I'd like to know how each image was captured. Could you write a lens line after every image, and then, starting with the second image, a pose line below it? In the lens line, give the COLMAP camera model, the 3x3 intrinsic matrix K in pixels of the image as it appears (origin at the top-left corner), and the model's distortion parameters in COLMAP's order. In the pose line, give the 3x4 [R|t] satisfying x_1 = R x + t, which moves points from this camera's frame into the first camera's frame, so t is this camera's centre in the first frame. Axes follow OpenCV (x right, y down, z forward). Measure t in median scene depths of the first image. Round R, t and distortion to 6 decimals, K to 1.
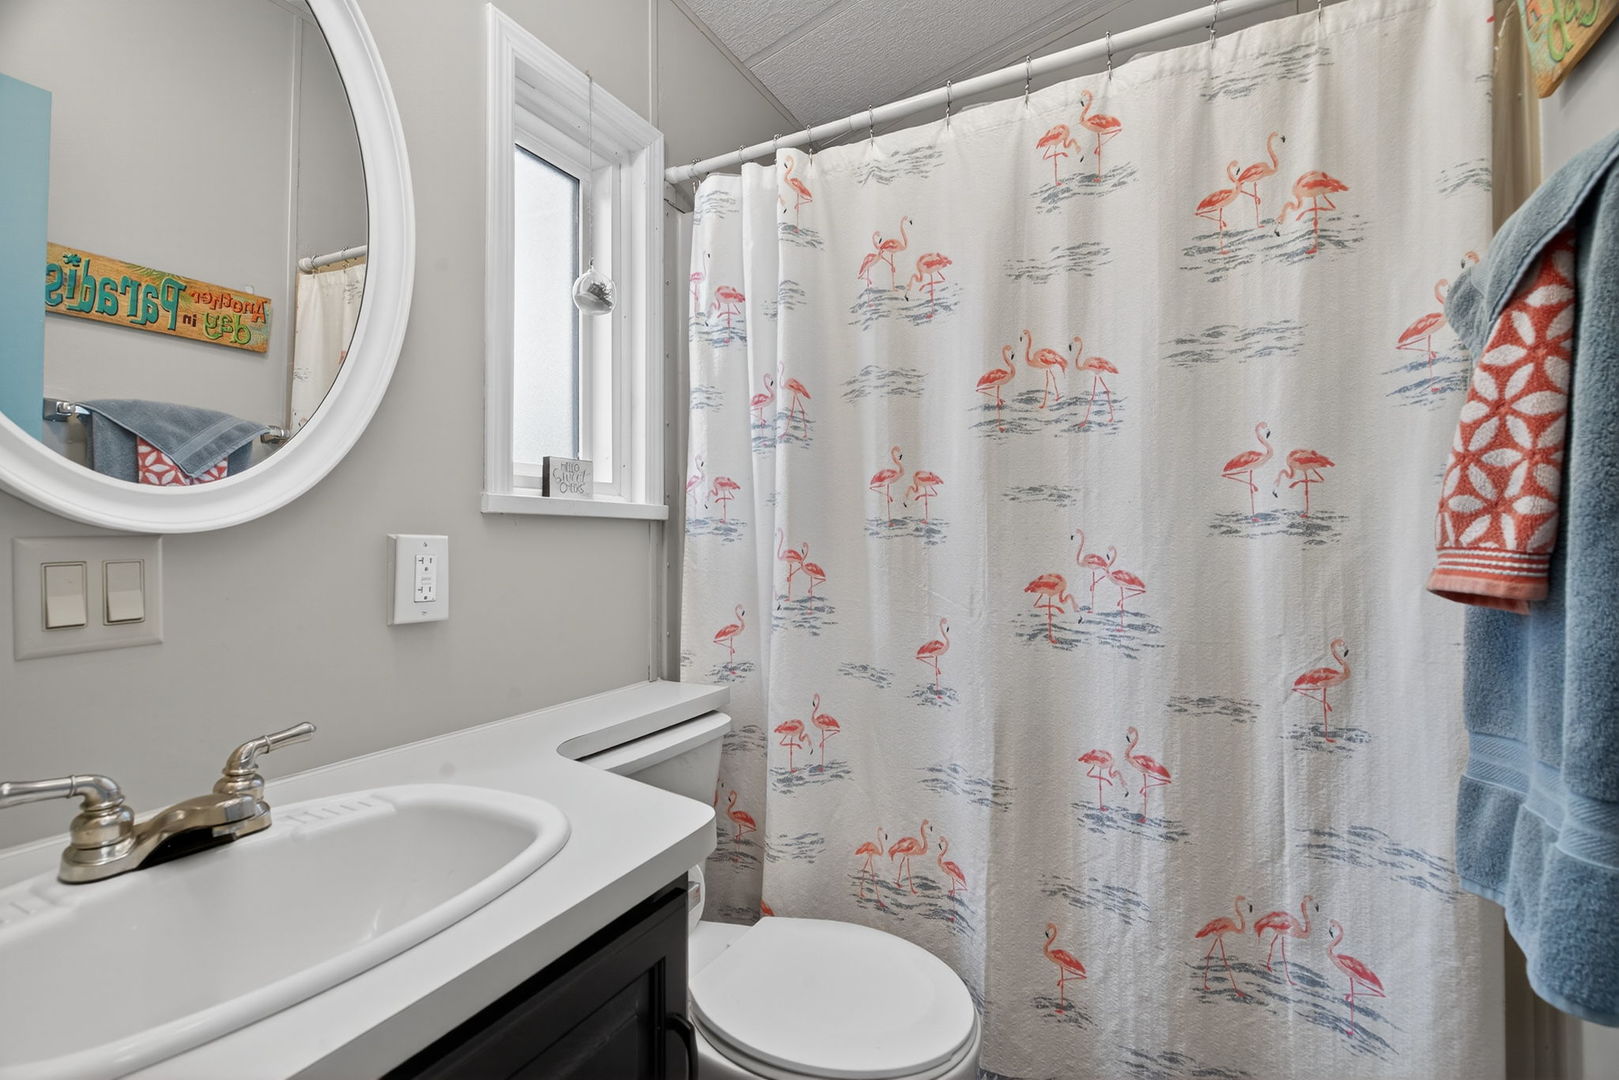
lens RADIAL K [[737.7, 0, 809.9], [0, 737.7, 543.0], [0, 0, 1]] dist [-0.000083, -0.000039]
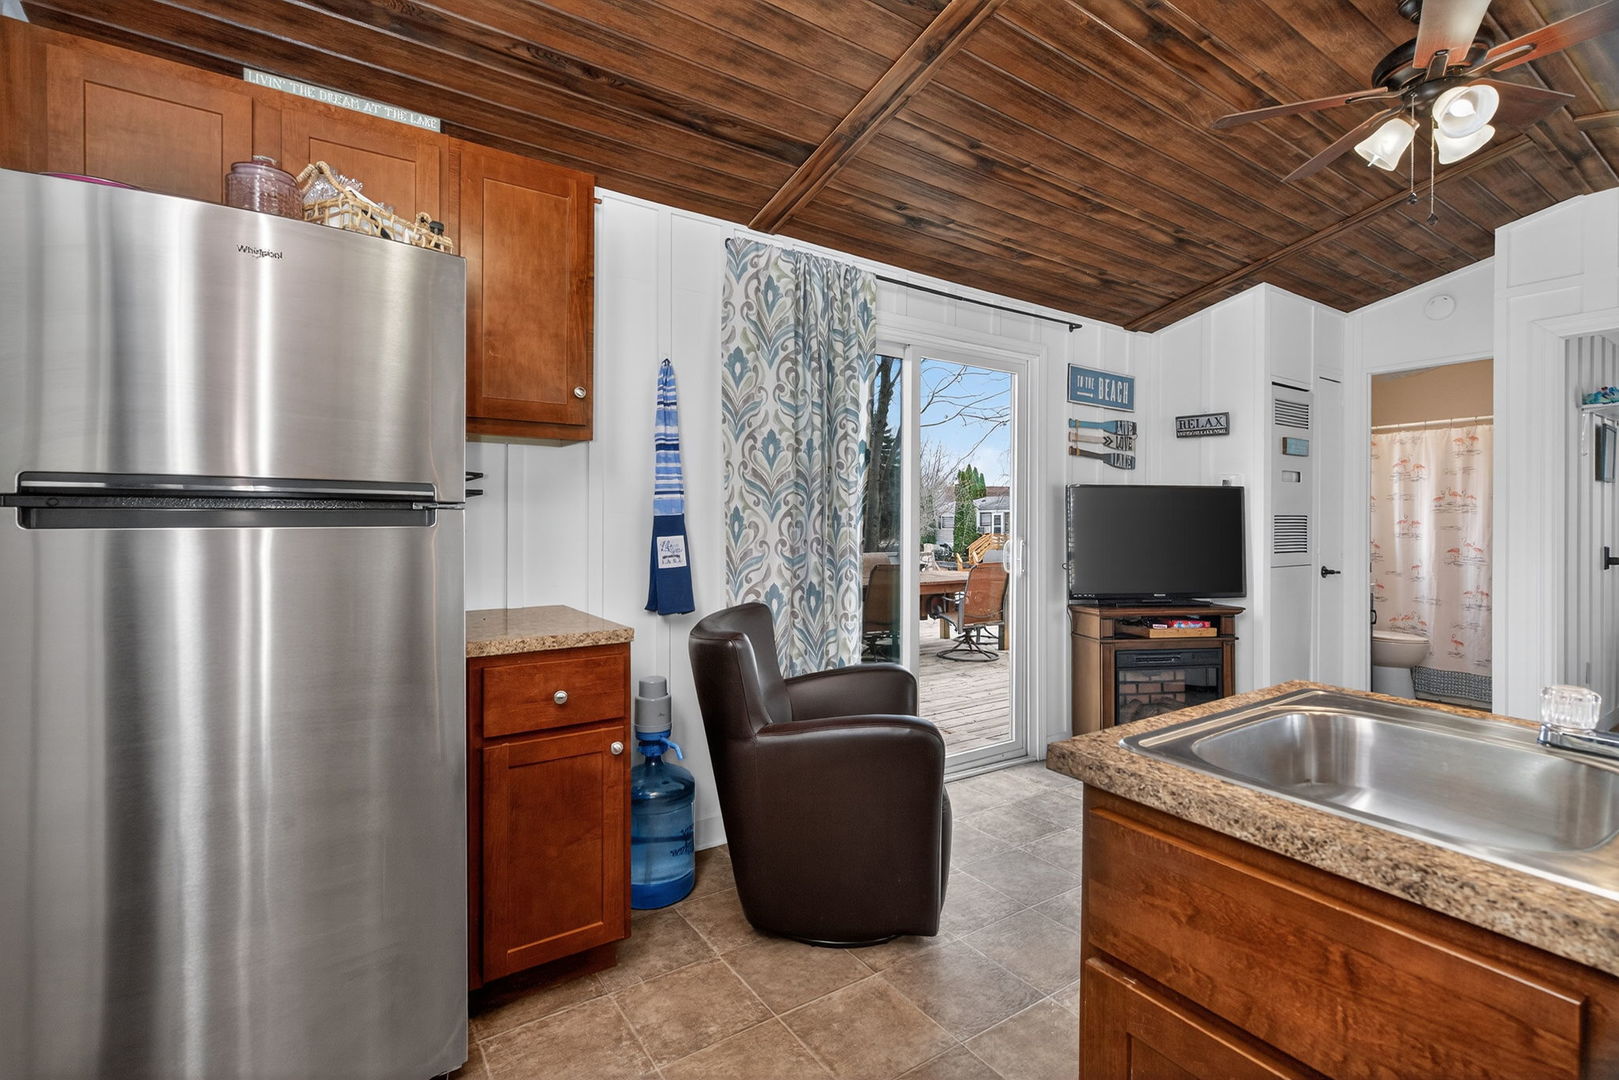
lens RADIAL K [[731.5, 0, 806.7], [0, 731.5, 531.1], [0, 0, 1]] dist [-0.000736, -0.000194]
pose [[0.880064, 0.013518, -0.474662, -0.824480], [-0.008242, 0.999879, 0.013194, -0.068402], [0.474783, -0.007700, 0.880069, -3.850536]]
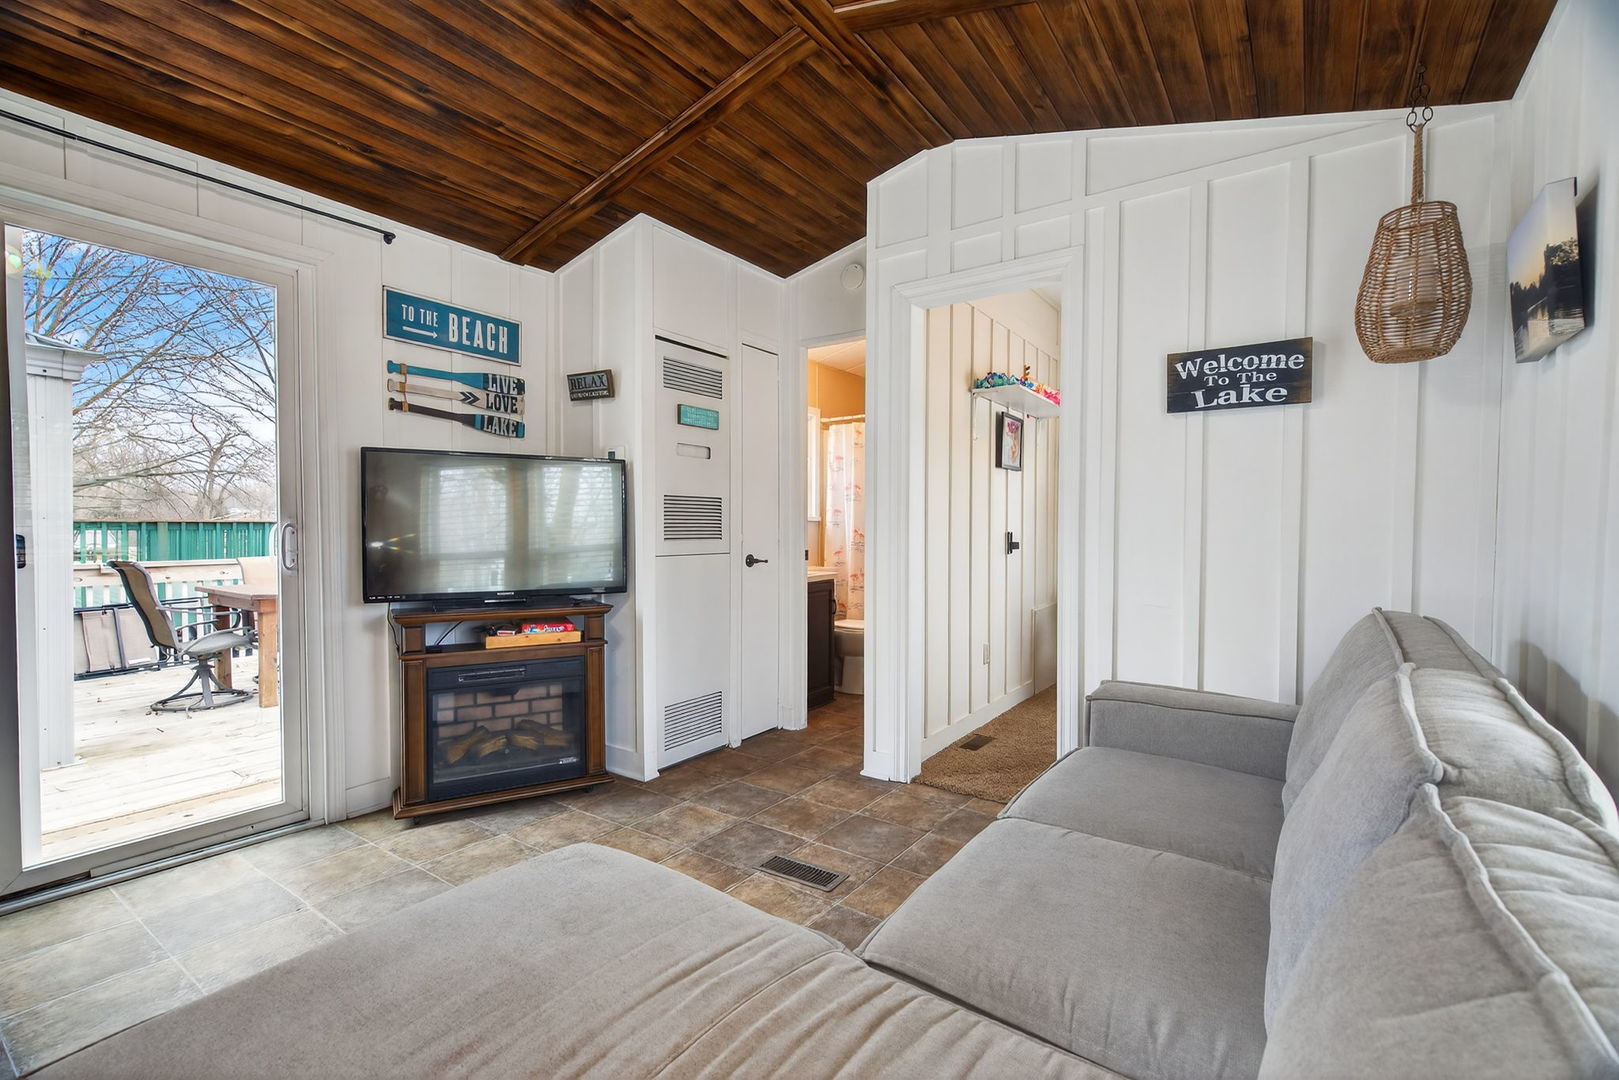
lens RADIAL K [[718.1, 0, 805.8], [0, 718.1, 548.8], [0, 0, 1]] dist [-0.001603, -0.000578]
pose [[0.991198, 0.013625, -0.131688, 0.218546], [-0.009672, 0.999485, 0.030606, -0.004727], [0.132037, -0.029063, 0.990819, -2.763213]]
